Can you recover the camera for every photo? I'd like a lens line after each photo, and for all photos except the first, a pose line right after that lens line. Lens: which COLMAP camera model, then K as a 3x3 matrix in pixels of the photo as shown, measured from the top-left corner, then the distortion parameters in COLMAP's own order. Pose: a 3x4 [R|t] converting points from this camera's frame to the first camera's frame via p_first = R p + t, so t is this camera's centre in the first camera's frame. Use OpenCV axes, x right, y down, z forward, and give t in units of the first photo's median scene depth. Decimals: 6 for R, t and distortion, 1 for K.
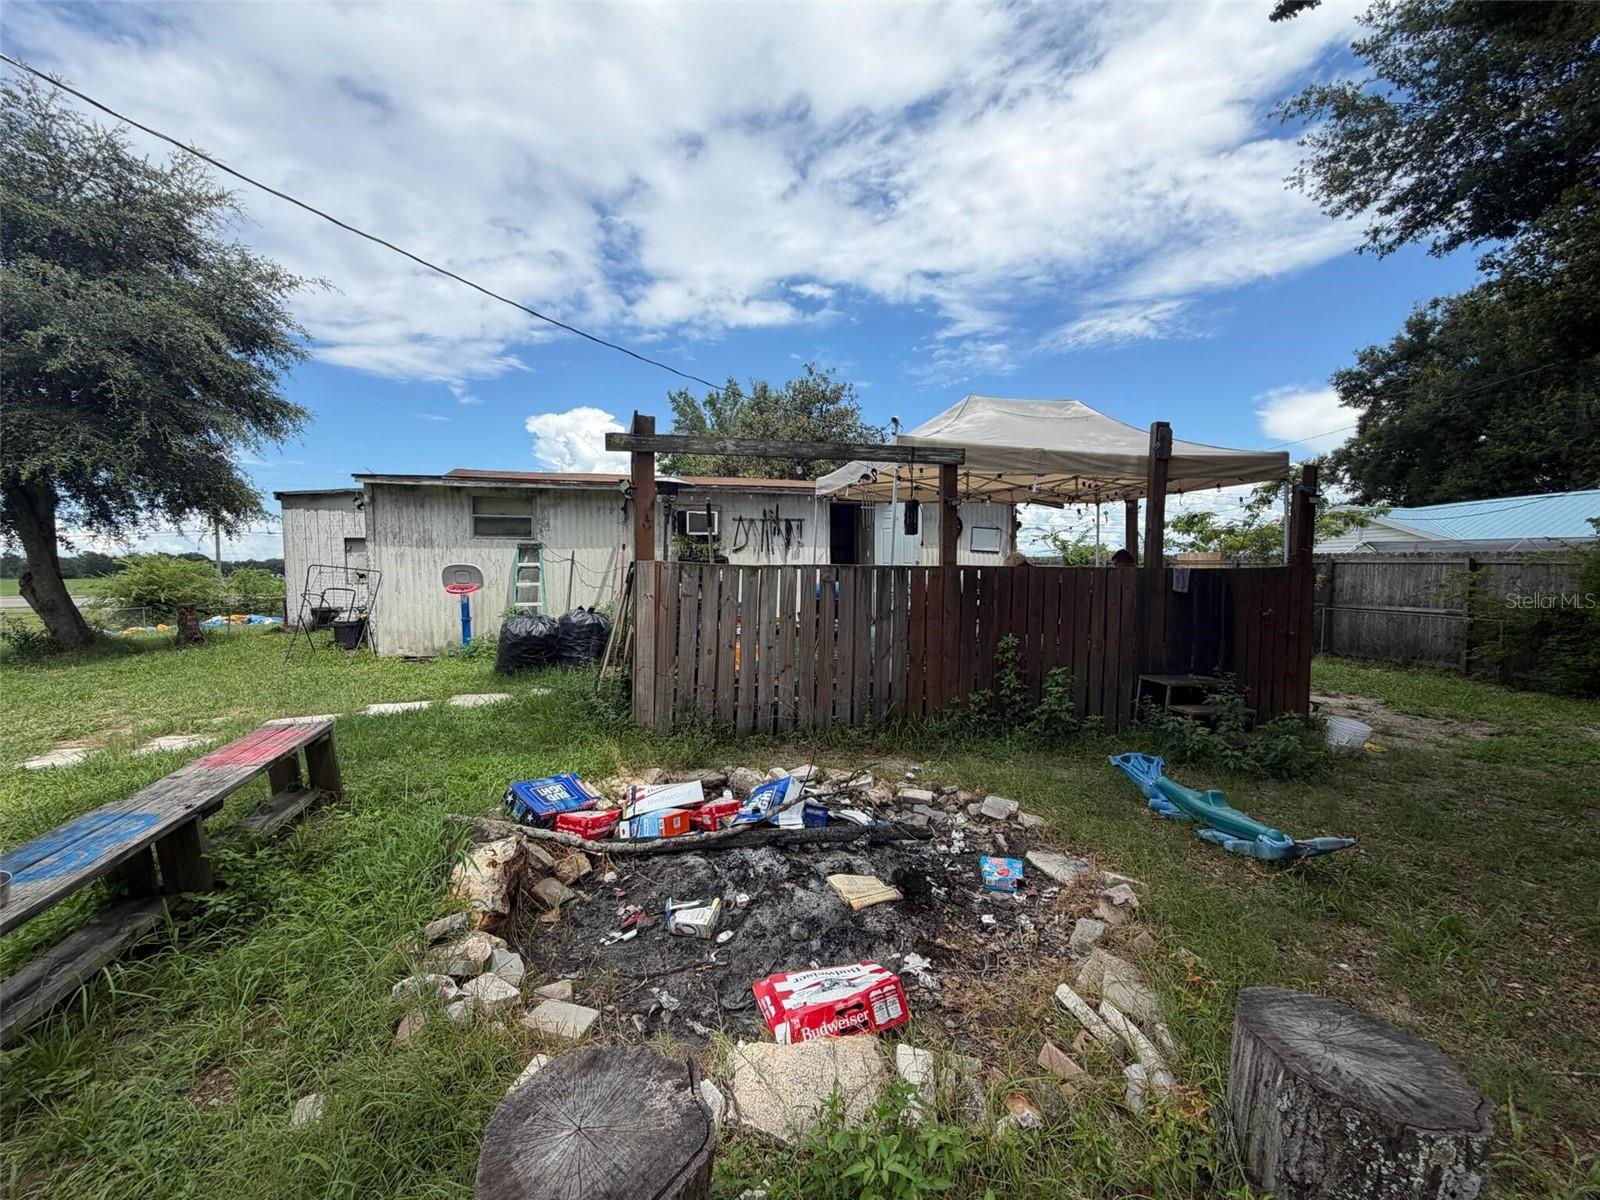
lens RADIAL K [[642.5, 0, 777.0], [0, 642.5, 602.2], [0, 0, 1]] dist [-0.000256, 0.000498]
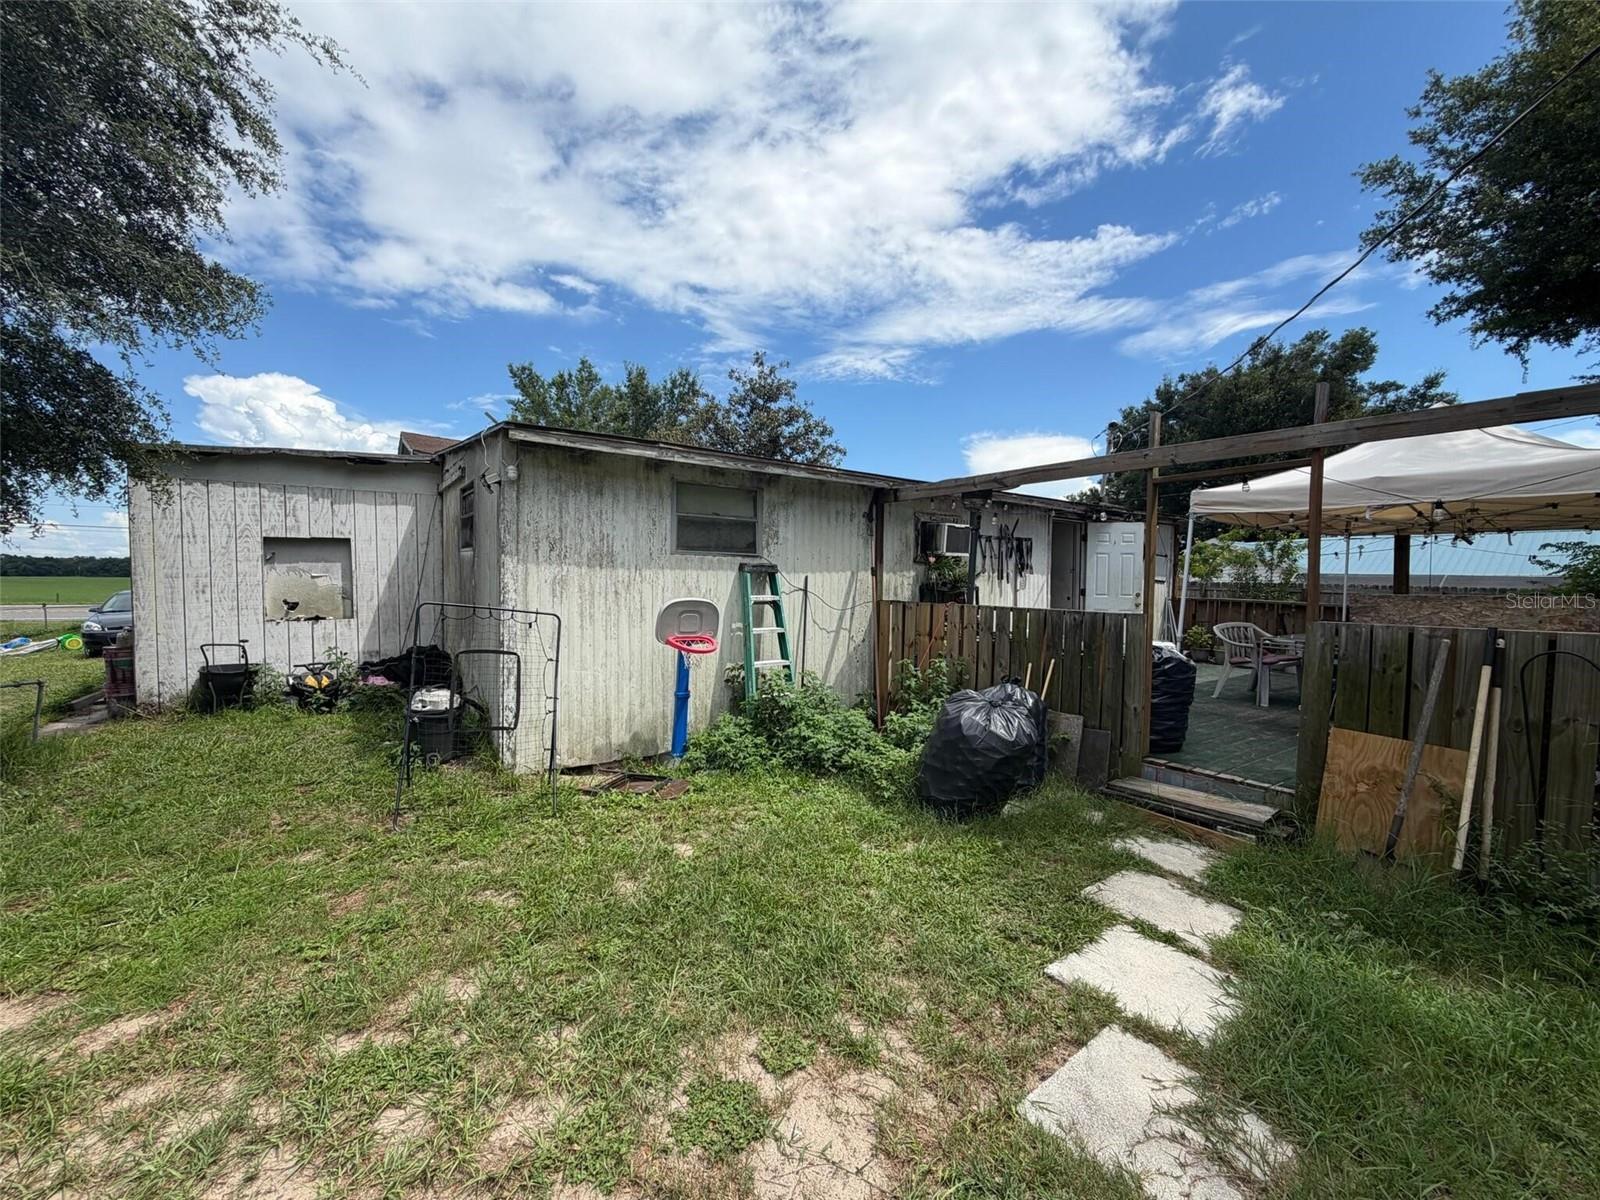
lens RADIAL K [[642.5, 0, 789.0], [0, 642.5, 605.4], [0, 0, 1]] dist [-0.000256, 0.000498]
pose [[0.931114, 0.000748, 0.364728, -0.533587], [0.001515, 0.999981, -0.005918, -0.044162], [-0.364726, 0.006063, 0.931095, 0.383709]]
